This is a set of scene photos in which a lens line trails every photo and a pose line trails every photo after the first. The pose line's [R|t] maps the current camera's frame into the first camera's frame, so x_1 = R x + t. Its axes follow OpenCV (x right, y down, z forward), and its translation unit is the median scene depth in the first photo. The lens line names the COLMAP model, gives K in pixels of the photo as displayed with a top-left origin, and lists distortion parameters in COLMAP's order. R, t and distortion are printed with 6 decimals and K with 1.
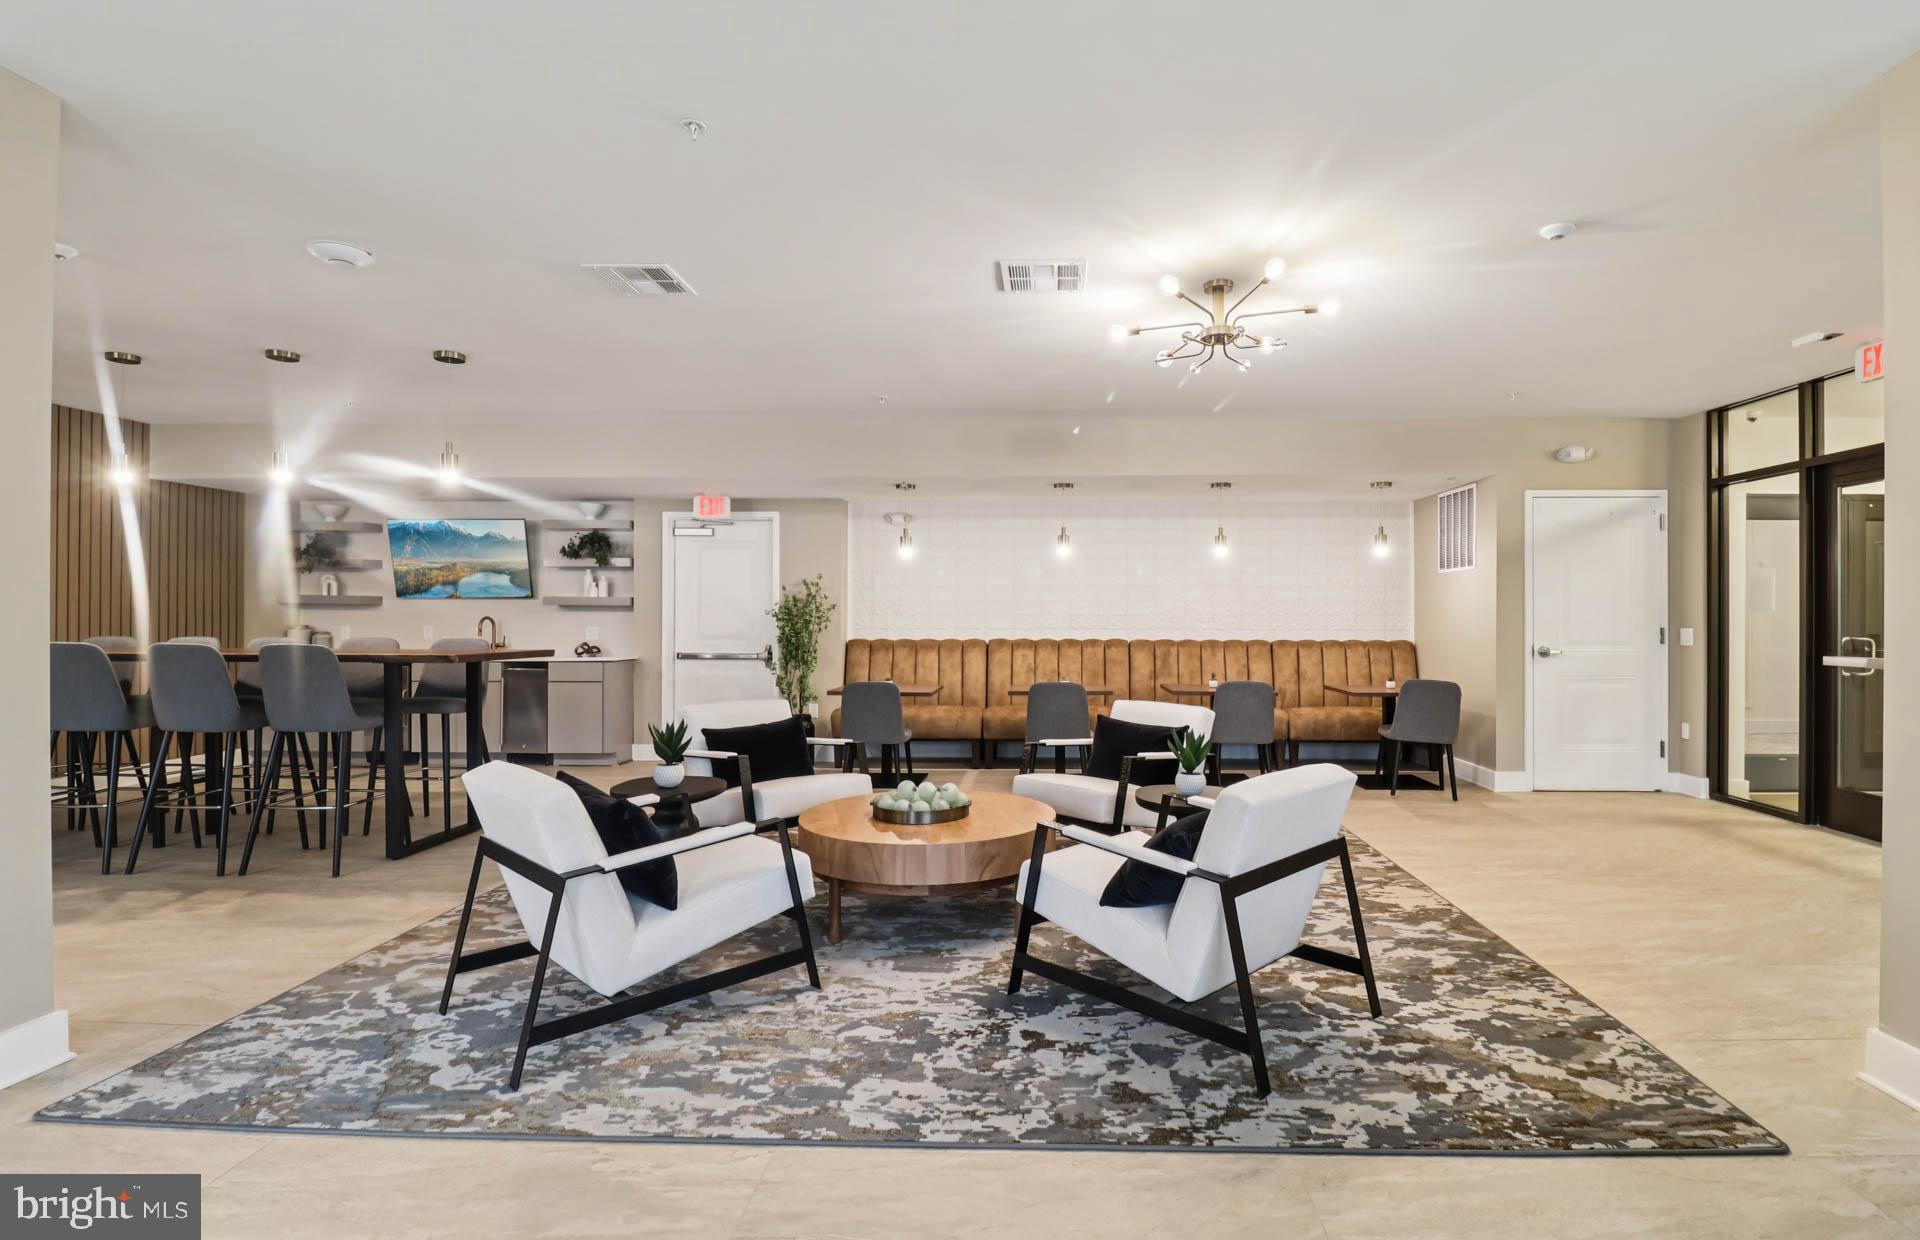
lens RADIAL K [[895.1, 0, 1000.9], [0, 895.1, 614.4], [0, 0, 1]] dist [0.000161, -0.000032]
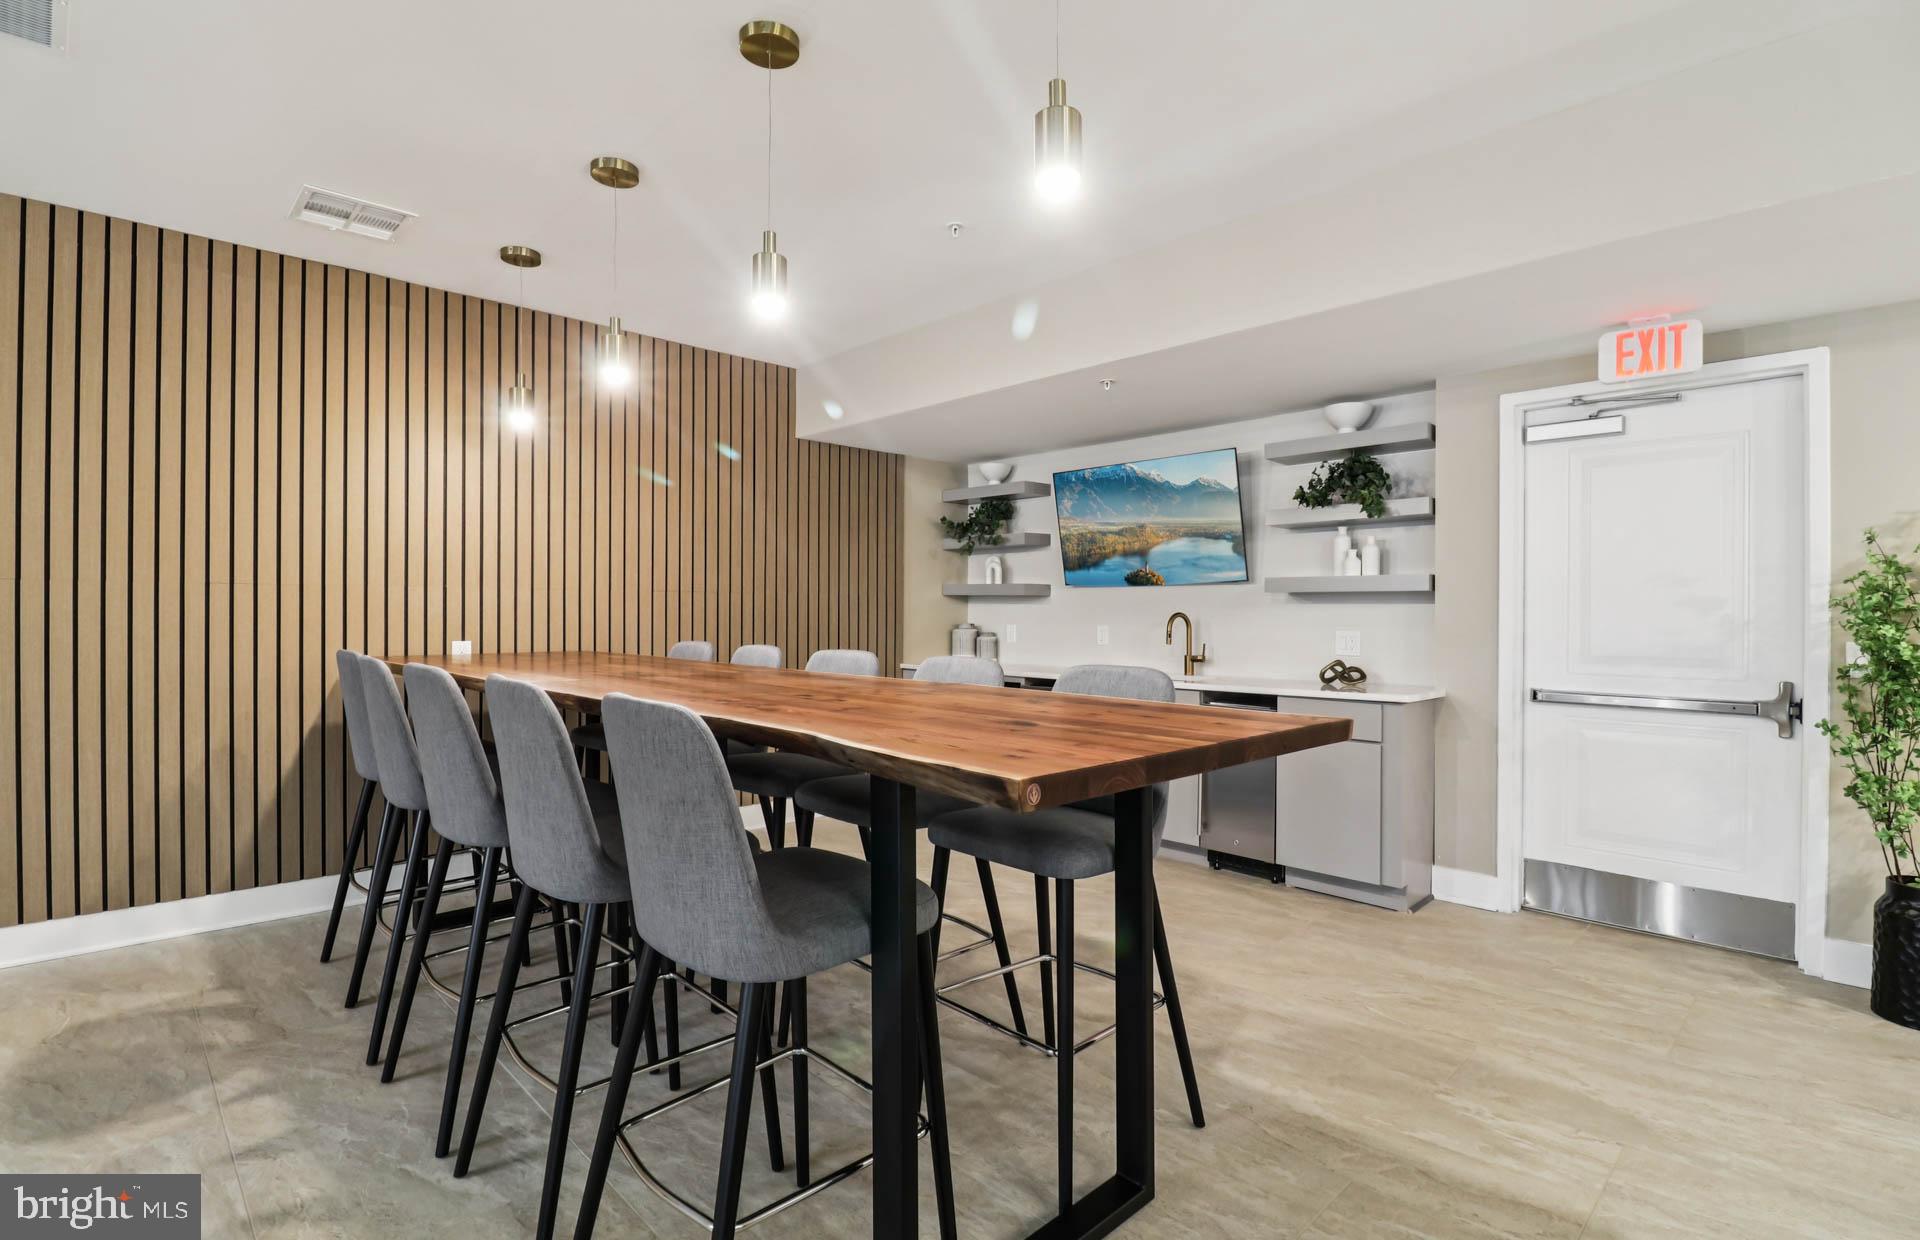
lens RADIAL K [[895.1, 0, 1000.9], [0, 895.1, 614.4], [0, 0, 1]] dist [0.000161, -0.000032]
pose [[0.744487, 0.001807, -0.667634, -0.254691], [0.002843, 0.999979, 0.005878, -0.000726], [0.667631, -0.006274, 0.744466, 0.459802]]
